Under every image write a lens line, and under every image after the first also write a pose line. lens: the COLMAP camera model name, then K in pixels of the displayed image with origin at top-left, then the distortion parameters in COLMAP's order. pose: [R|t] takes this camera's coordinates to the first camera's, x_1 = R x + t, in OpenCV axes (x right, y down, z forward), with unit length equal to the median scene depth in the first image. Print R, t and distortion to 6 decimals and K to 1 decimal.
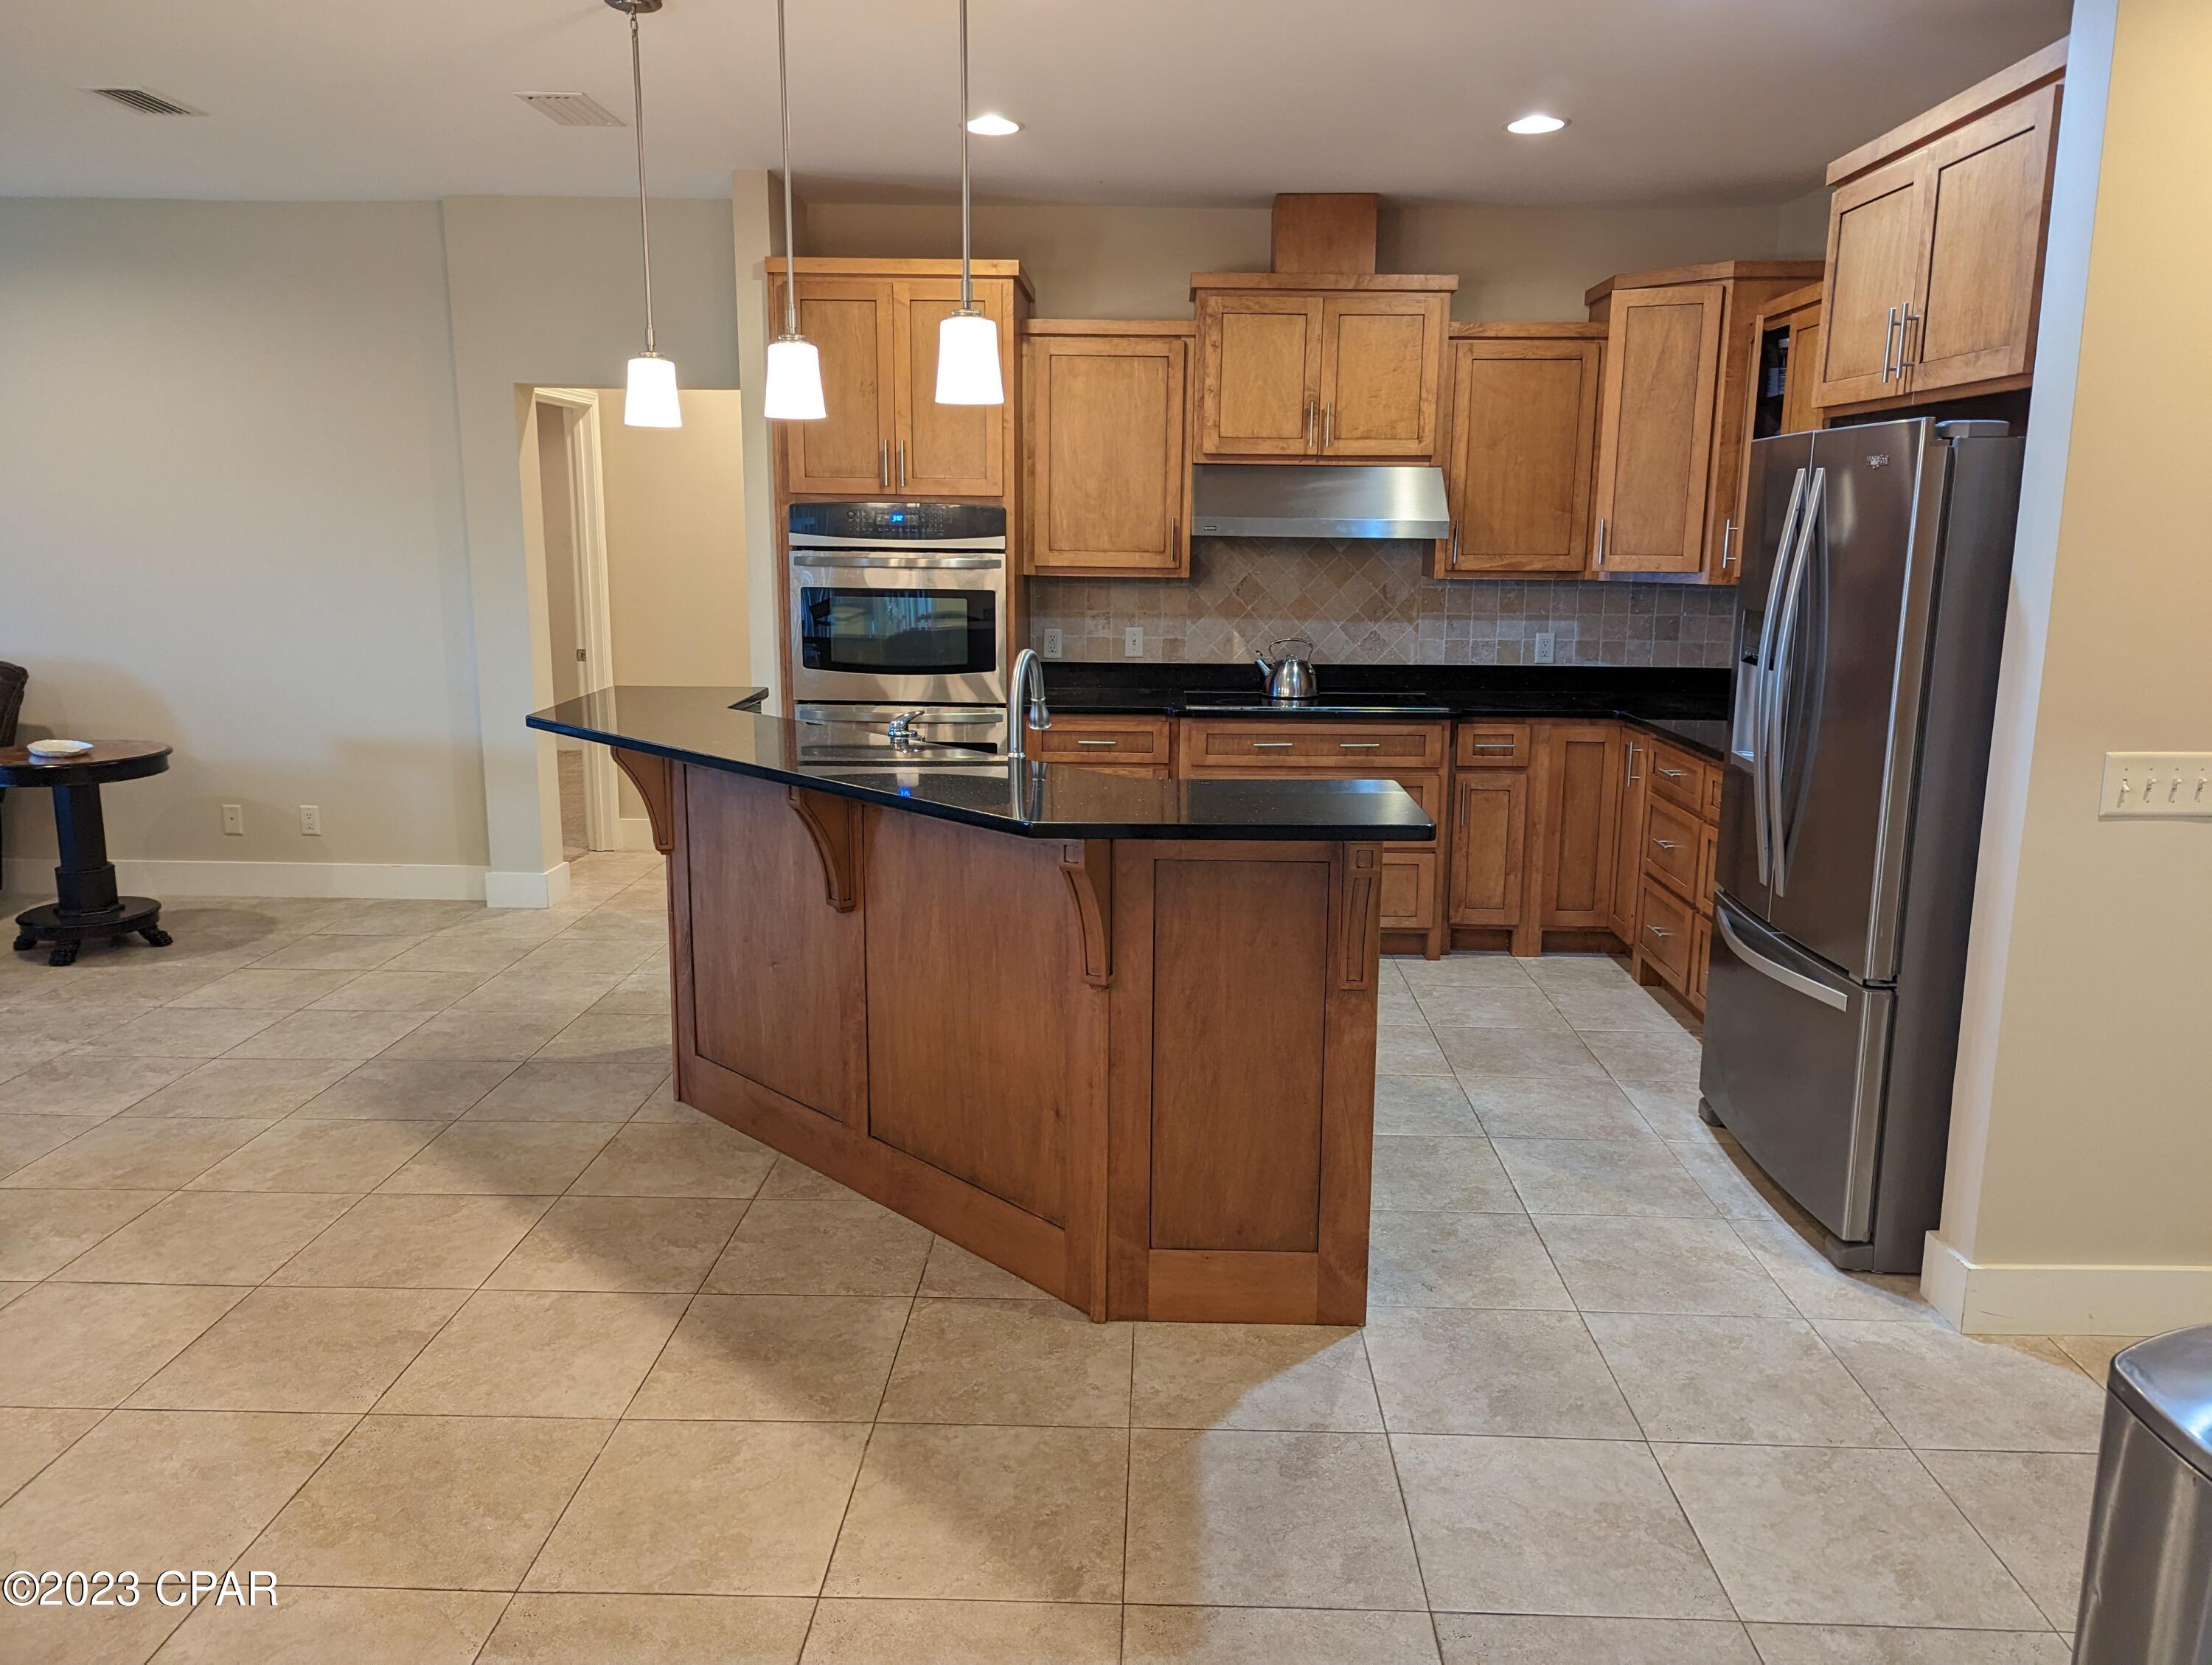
lens RADIAL K [[1560.4, 0, 1109.7], [0, 1560.4, 837.8], [0, 0, 1]] dist [0.056432, -0.042567]
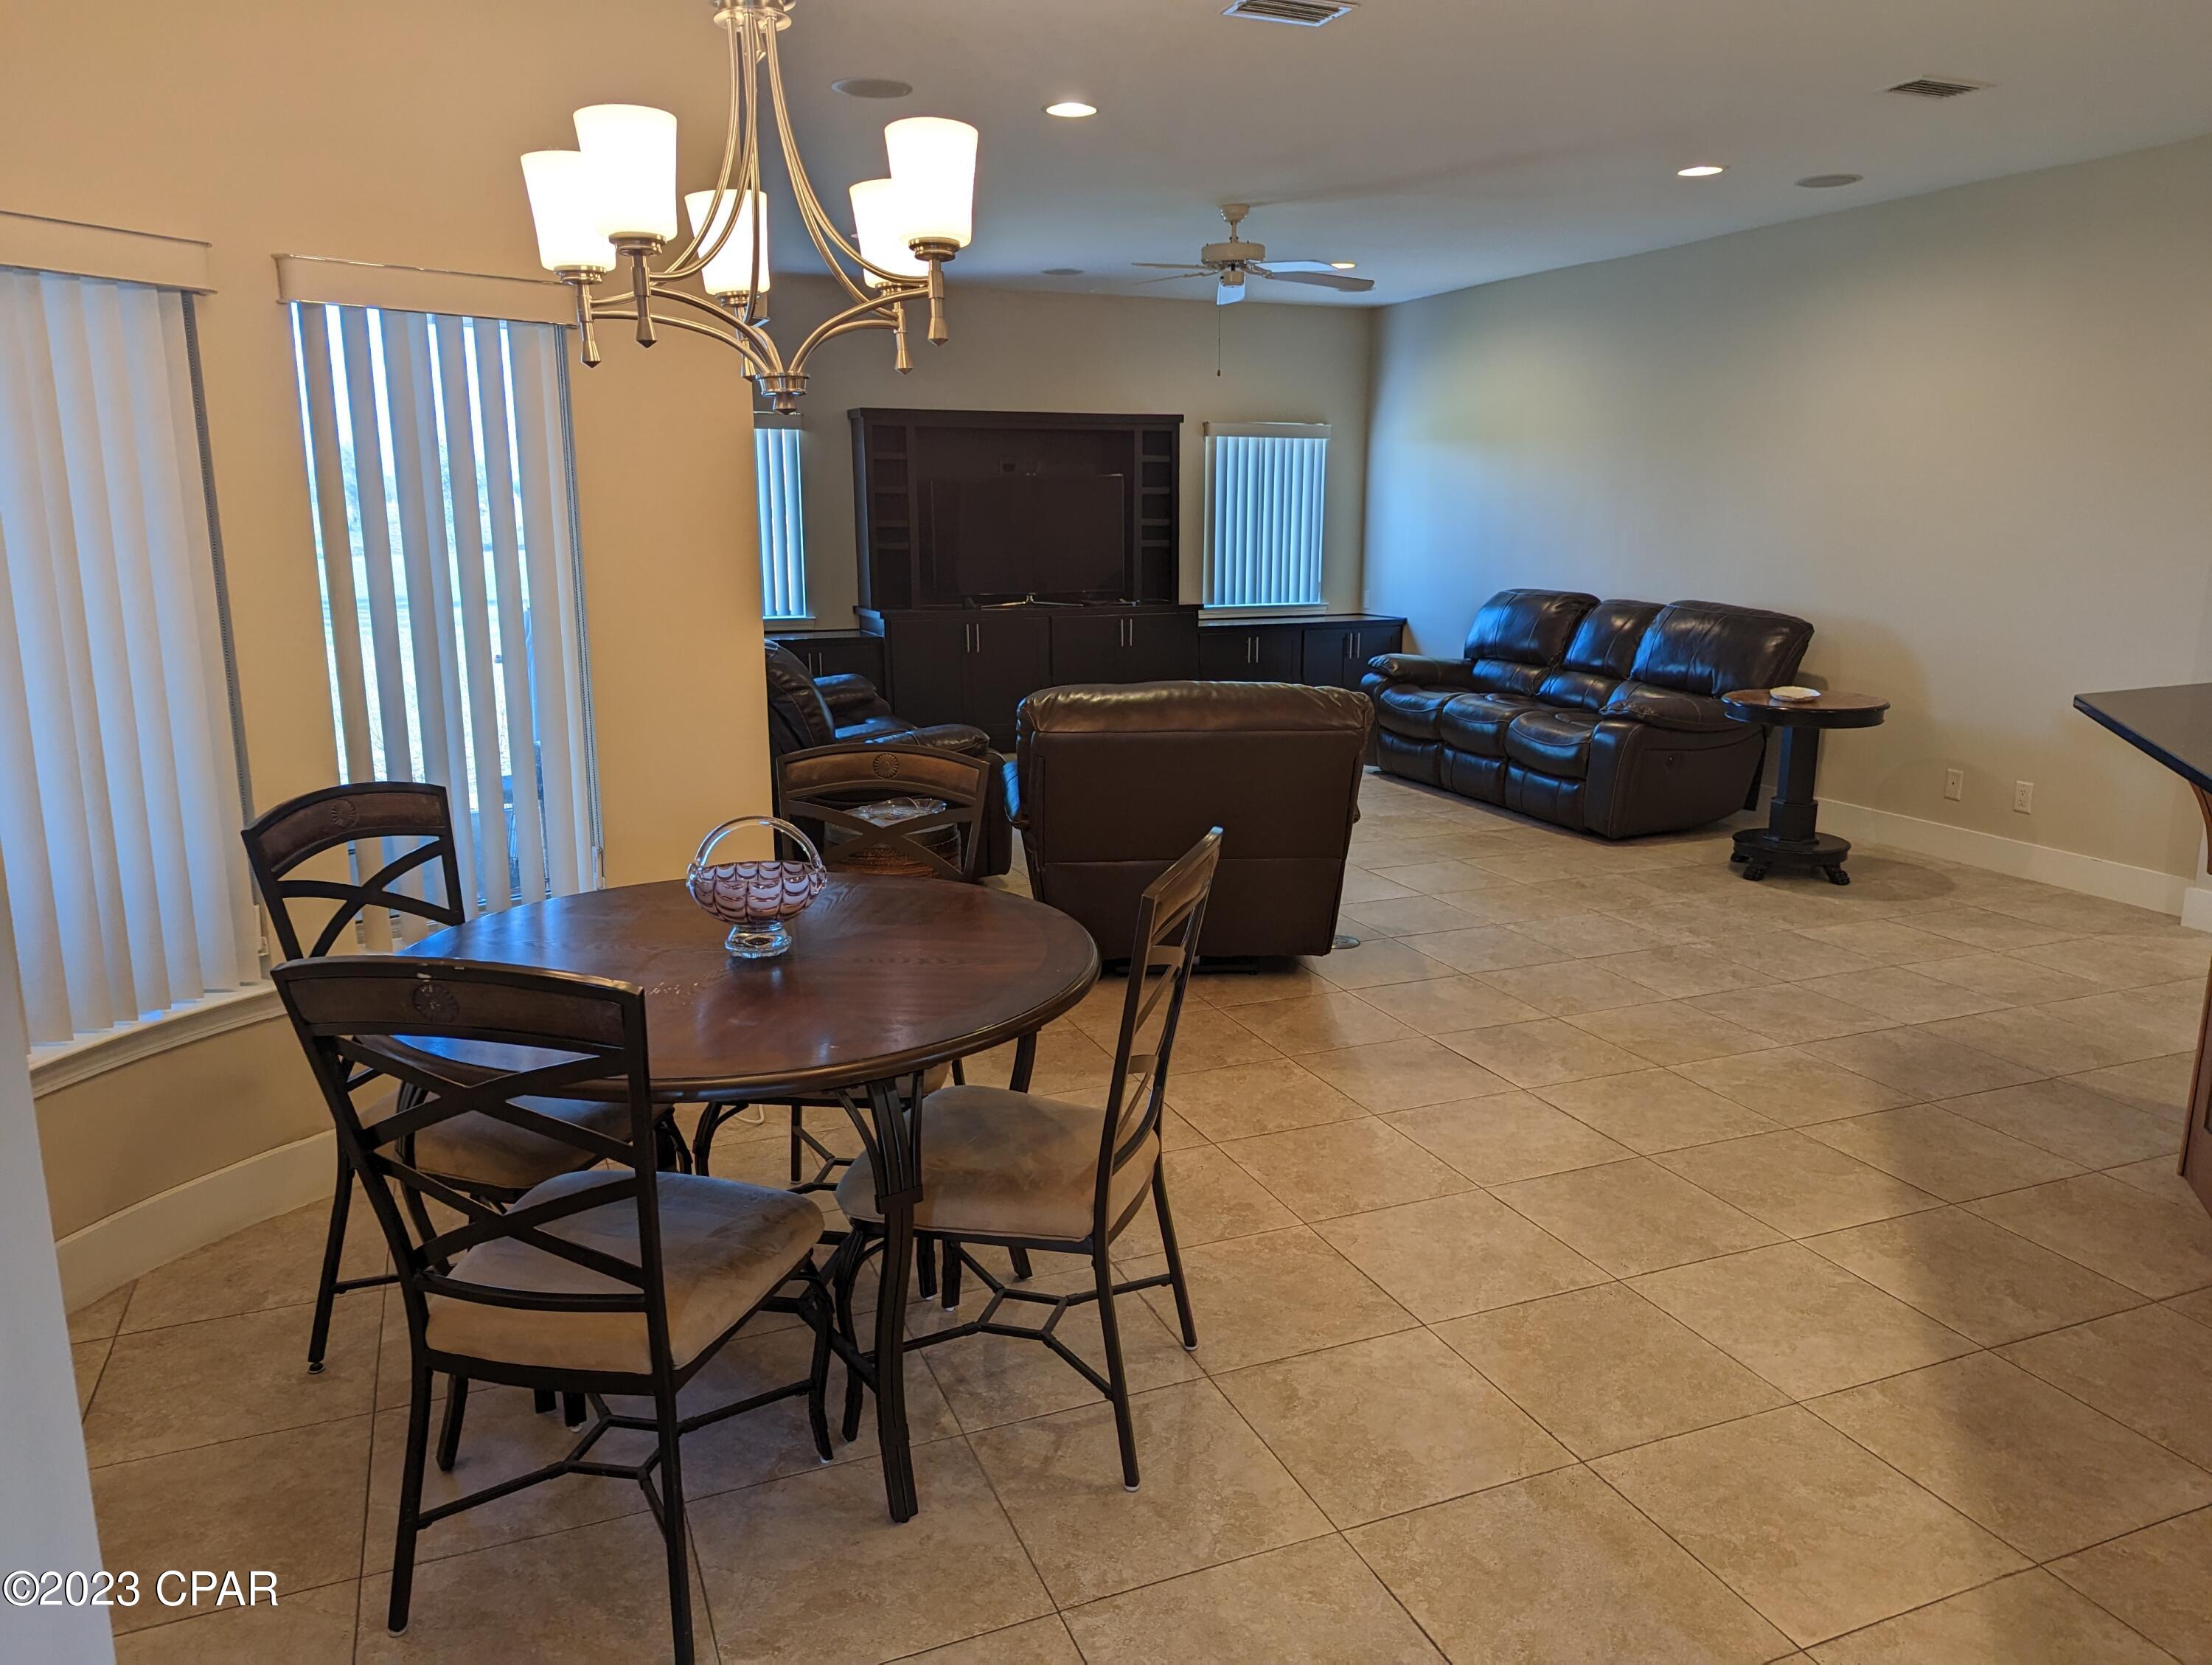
lens RADIAL K [[1560.4, 0, 1109.7], [0, 1560.4, 837.8], [0, 0, 1]] dist [0.056432, -0.042567]
pose [[0.408108, 0.186514, -0.893678, 0.205588], [-0.177705, 0.976413, 0.122630, -0.008468], [0.895471, 0.108765, 0.431626, 0.107848]]
